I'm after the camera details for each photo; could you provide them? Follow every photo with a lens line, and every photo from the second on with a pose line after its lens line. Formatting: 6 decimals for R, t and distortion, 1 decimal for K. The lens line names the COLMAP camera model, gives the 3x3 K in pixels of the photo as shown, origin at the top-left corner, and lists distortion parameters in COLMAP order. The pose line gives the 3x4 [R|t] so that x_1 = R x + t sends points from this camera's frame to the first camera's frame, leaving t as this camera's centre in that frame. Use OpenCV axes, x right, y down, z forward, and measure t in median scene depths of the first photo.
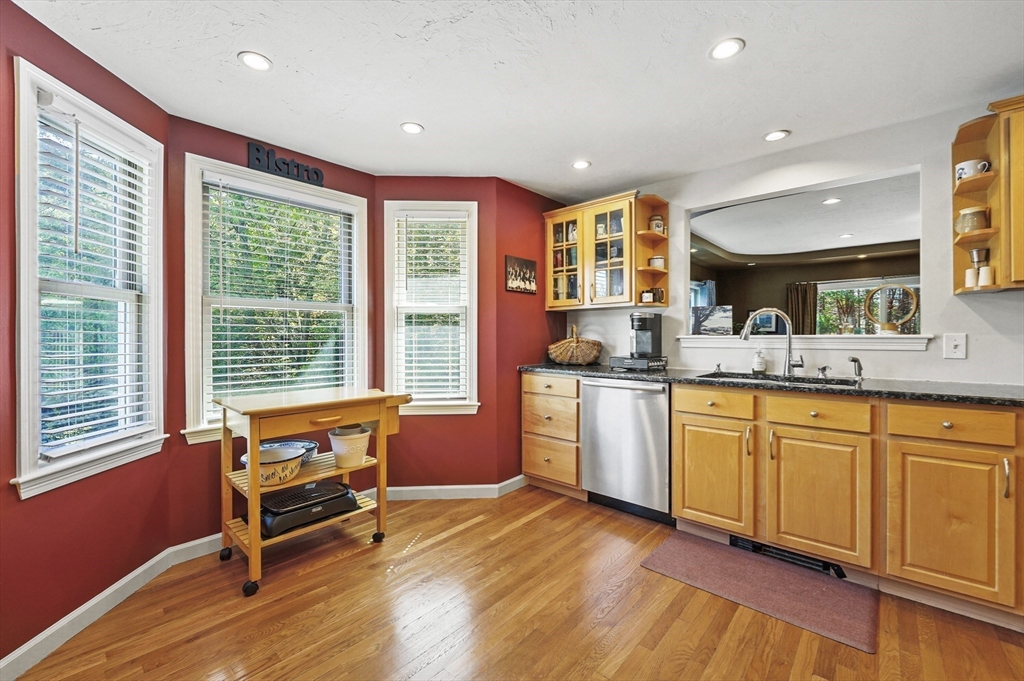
lens RADIAL K [[425.9, 0, 512.0], [0, 425.9, 340.5], [0, 0, 1]] dist [-0.004085, -0.002501]
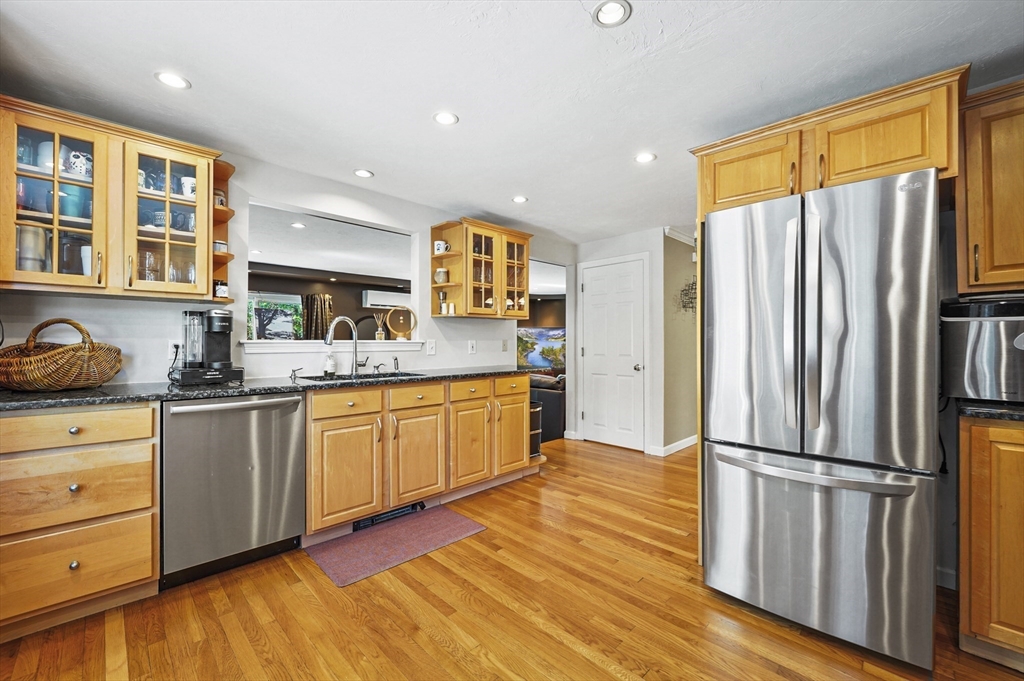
lens RADIAL K [[422.1, 0, 512.0], [0, 422.1, 340.5], [0, 0, 1]] dist [0.000154, -0.000148]
pose [[0.050864, 0.008319, 0.998671, -0.515175], [0.007406, 0.999935, -0.008707, 0.001442], [-0.998678, 0.007839, 0.050799, 0.494095]]
